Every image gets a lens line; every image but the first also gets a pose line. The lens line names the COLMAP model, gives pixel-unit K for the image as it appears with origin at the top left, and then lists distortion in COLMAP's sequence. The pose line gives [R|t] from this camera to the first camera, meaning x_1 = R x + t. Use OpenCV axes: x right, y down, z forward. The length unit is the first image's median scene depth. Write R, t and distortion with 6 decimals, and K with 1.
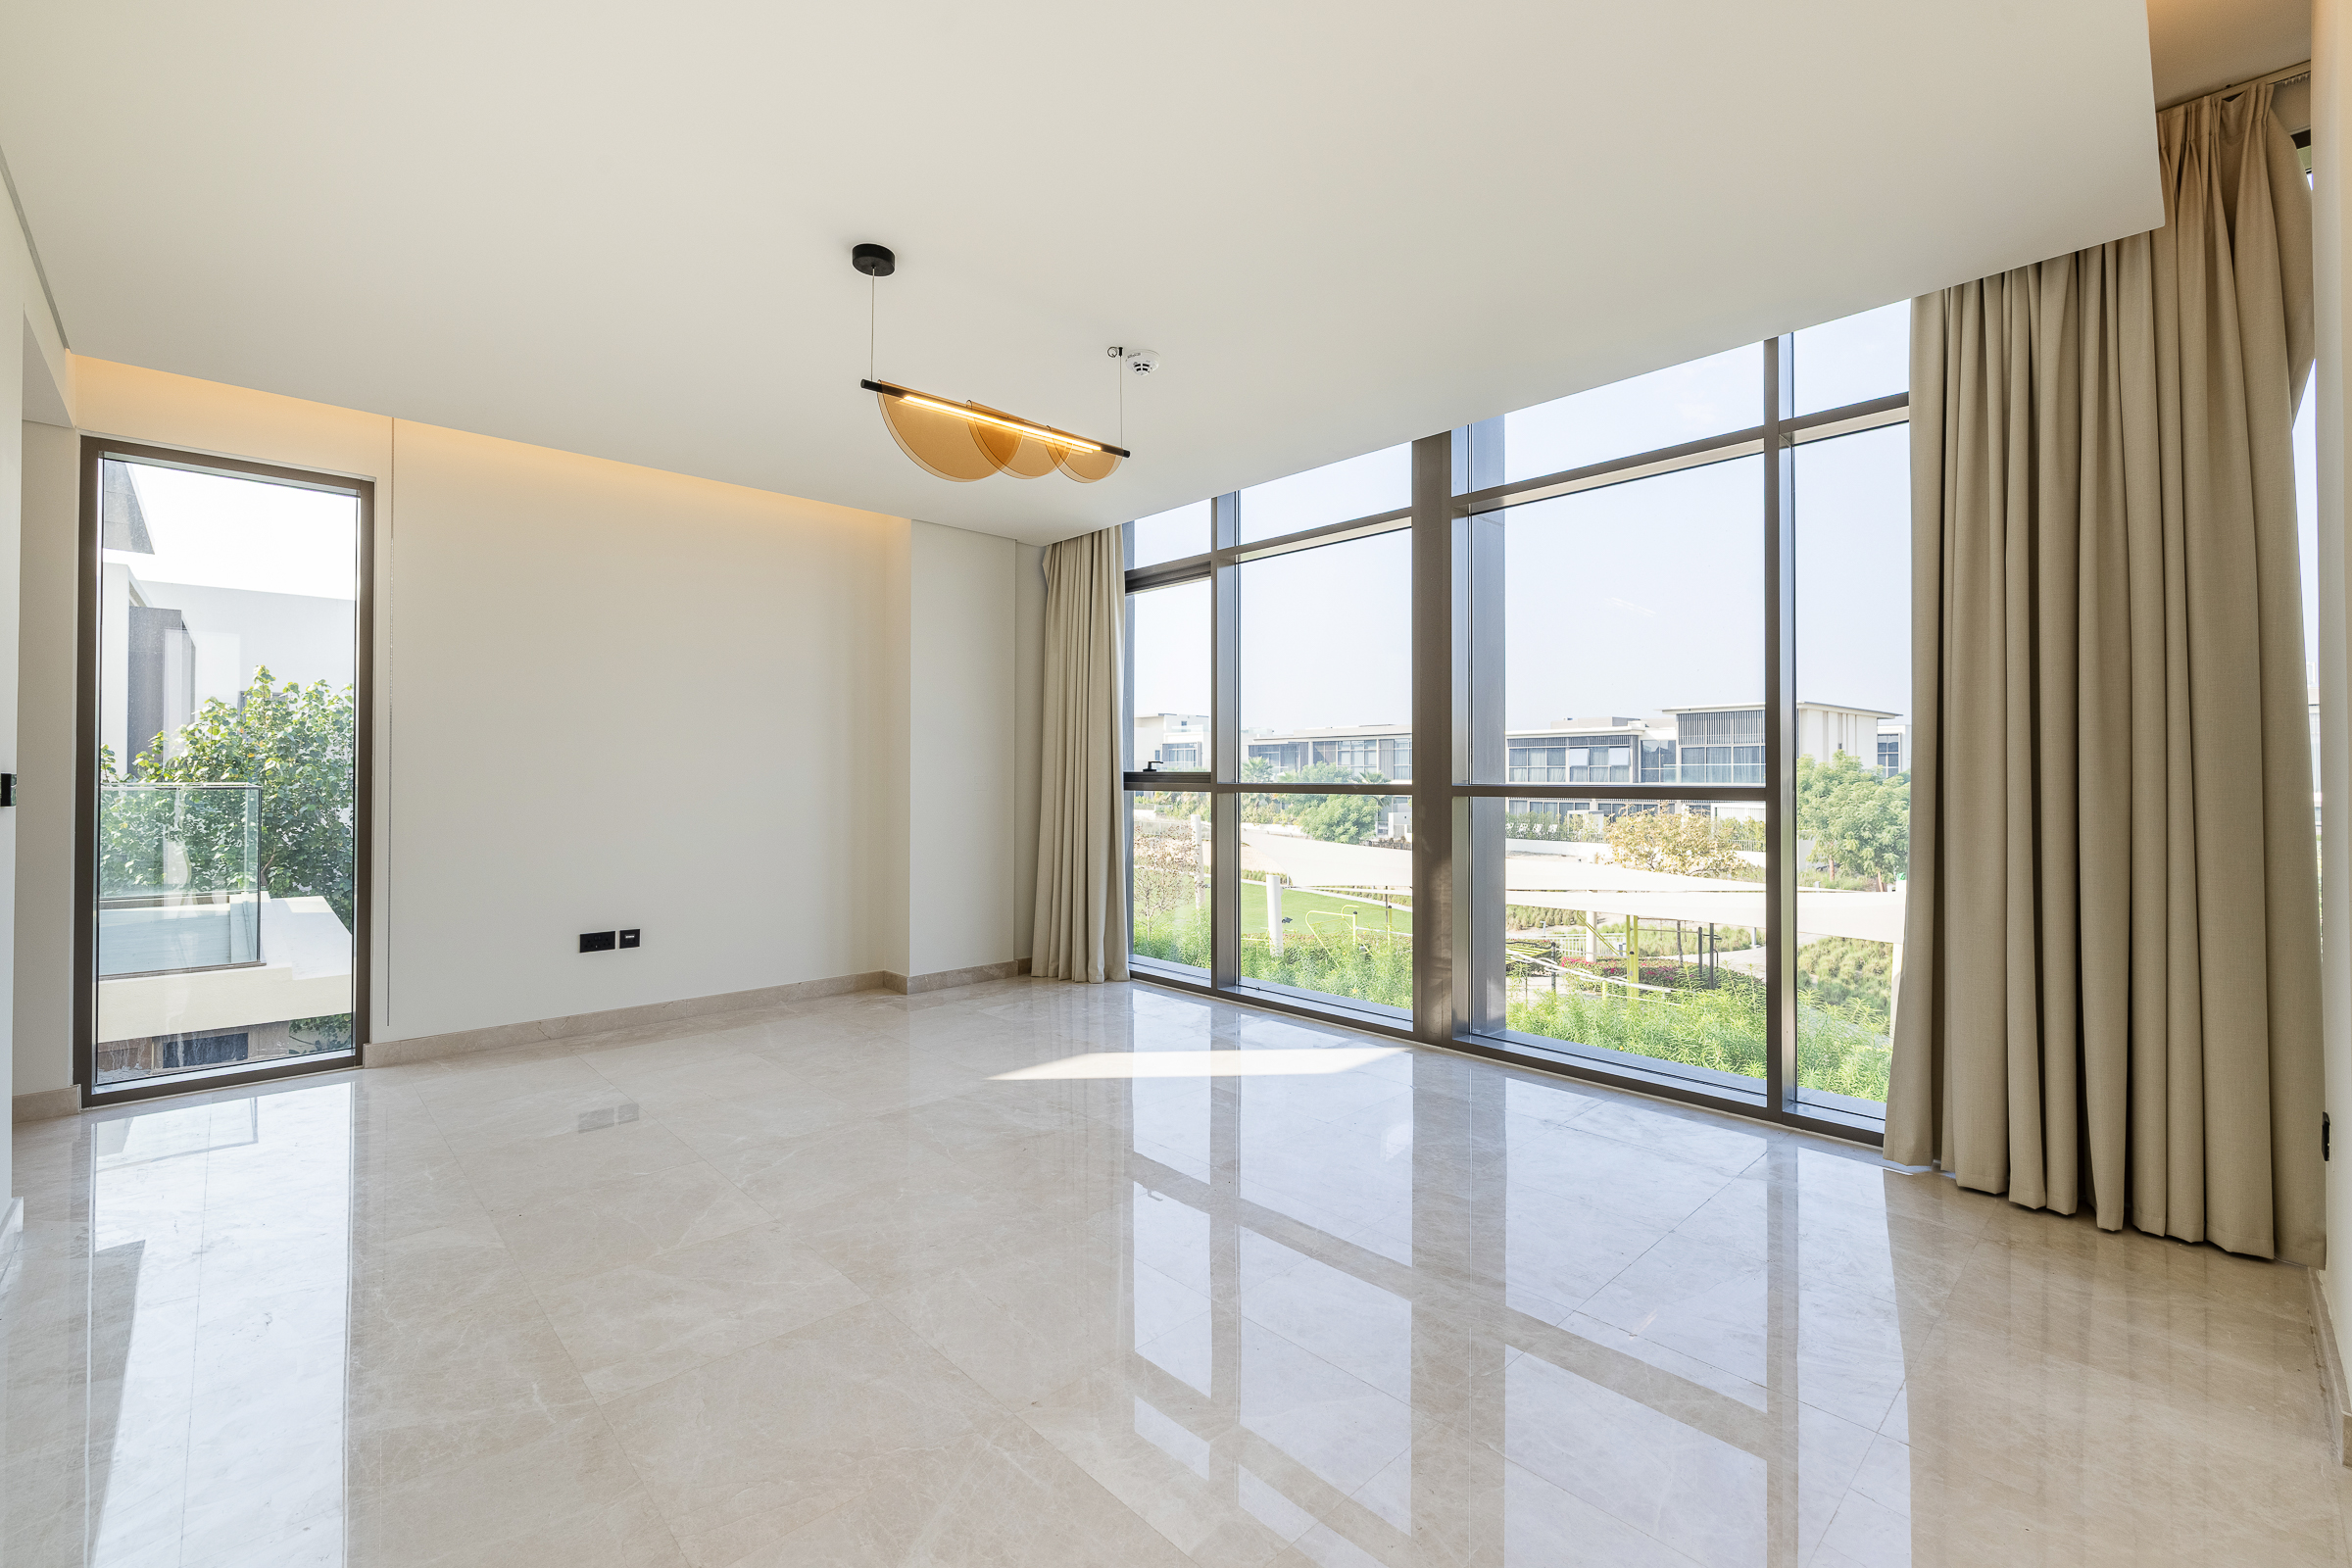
lens RADIAL K [[1035.9, 0, 1175.5], [0, 1035.9, 770.5], [0, 0, 1]] dist [-0.004467, 0.000019]
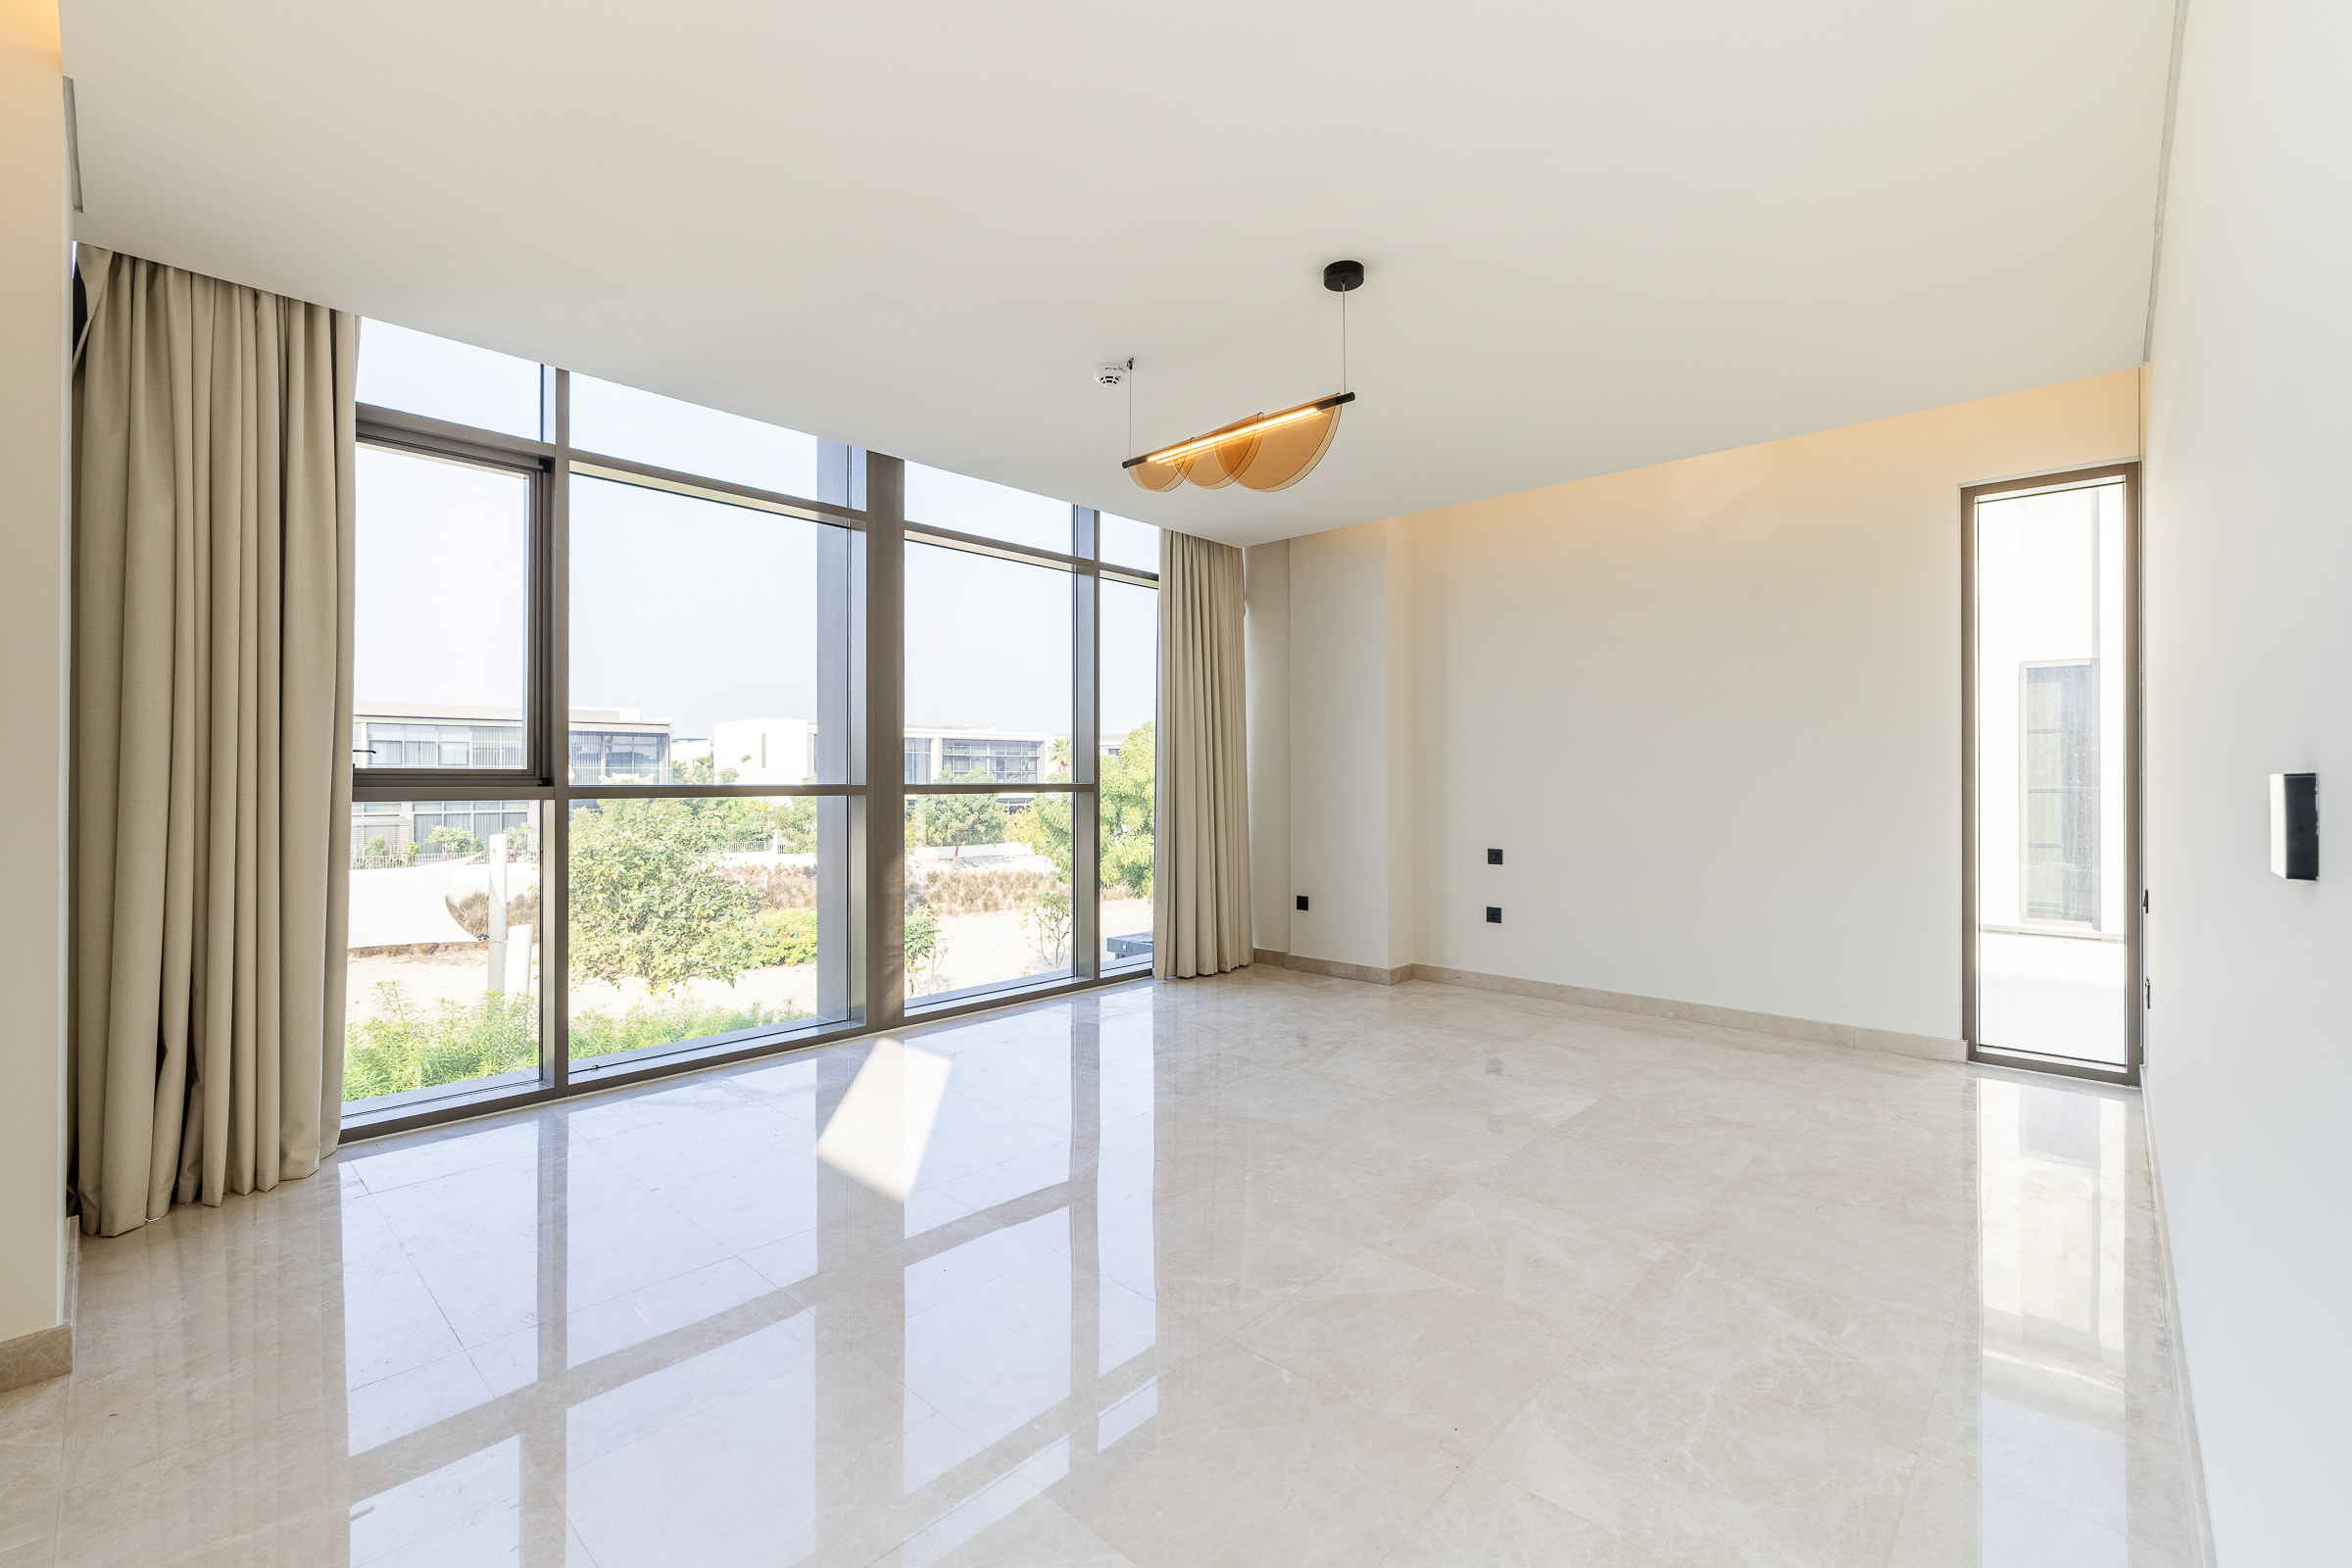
lens RADIAL K [[1035.9, 0, 1172.7], [0, 1035.9, 781.6], [0, 0, 1]] dist [-0.004467, 0.000019]
pose [[-0.100132, -0.005083, 0.994961, -1.018428], [-0.008316, 0.999956, 0.004271, 0.004320], [-0.994939, -0.007846, -0.100170, 0.993755]]
